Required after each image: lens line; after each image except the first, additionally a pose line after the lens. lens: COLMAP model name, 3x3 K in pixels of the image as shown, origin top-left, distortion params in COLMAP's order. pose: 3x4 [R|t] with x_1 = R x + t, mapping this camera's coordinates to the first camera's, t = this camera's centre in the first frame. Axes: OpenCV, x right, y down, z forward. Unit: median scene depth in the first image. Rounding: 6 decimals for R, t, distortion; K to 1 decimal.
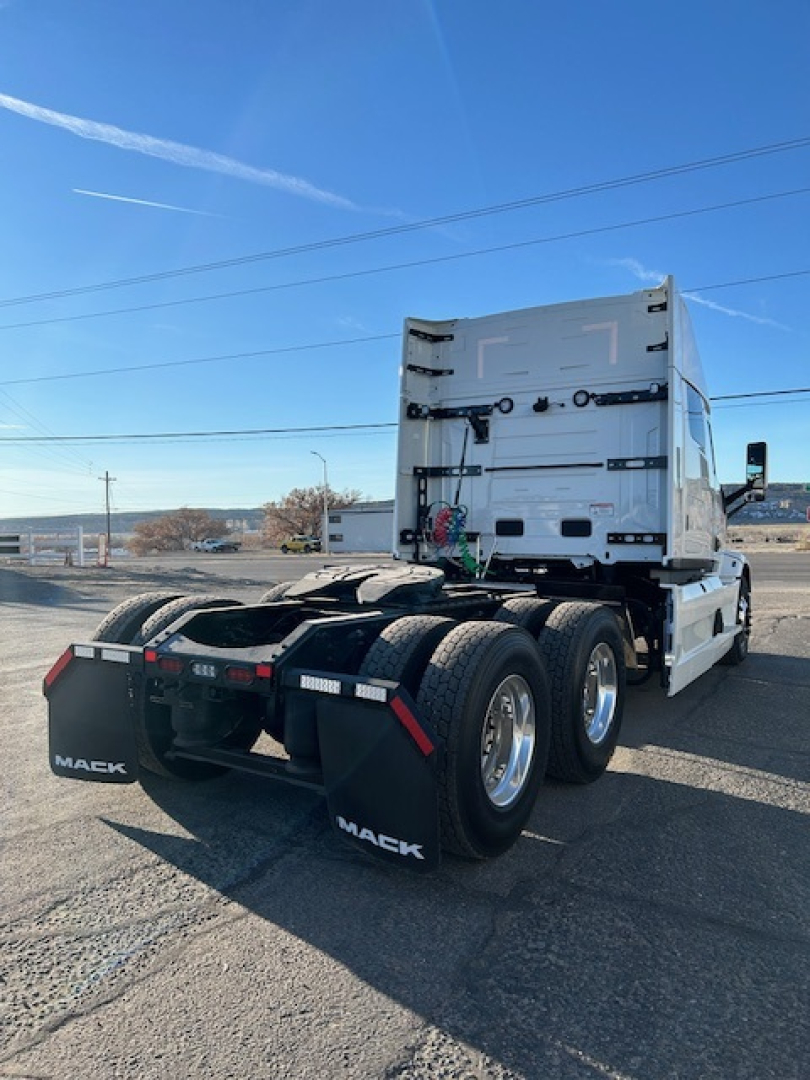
lens RADIAL K [[824.2, 0, 402.9], [0, 824.2, 540.8], [0, 0, 1]] dist [0.040203, -0.022419]
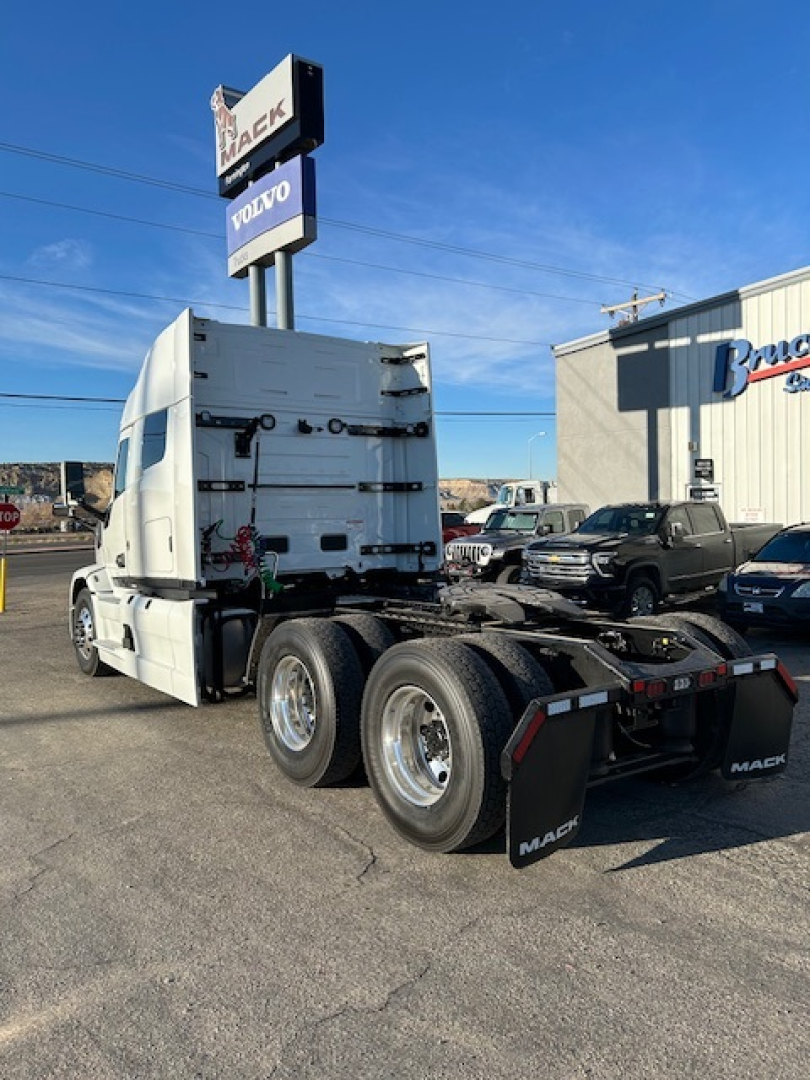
lens RADIAL K [[824.2, 0, 403.0], [0, 824.2, 538.3], [0, 0, 1]] dist [0.040203, -0.022419]
pose [[0.344455, -0.035347, 0.938137, -0.810693], [0.029314, 0.999209, 0.026885, -0.049038], [-0.938345, 0.018240, 0.345218, 0.541325]]
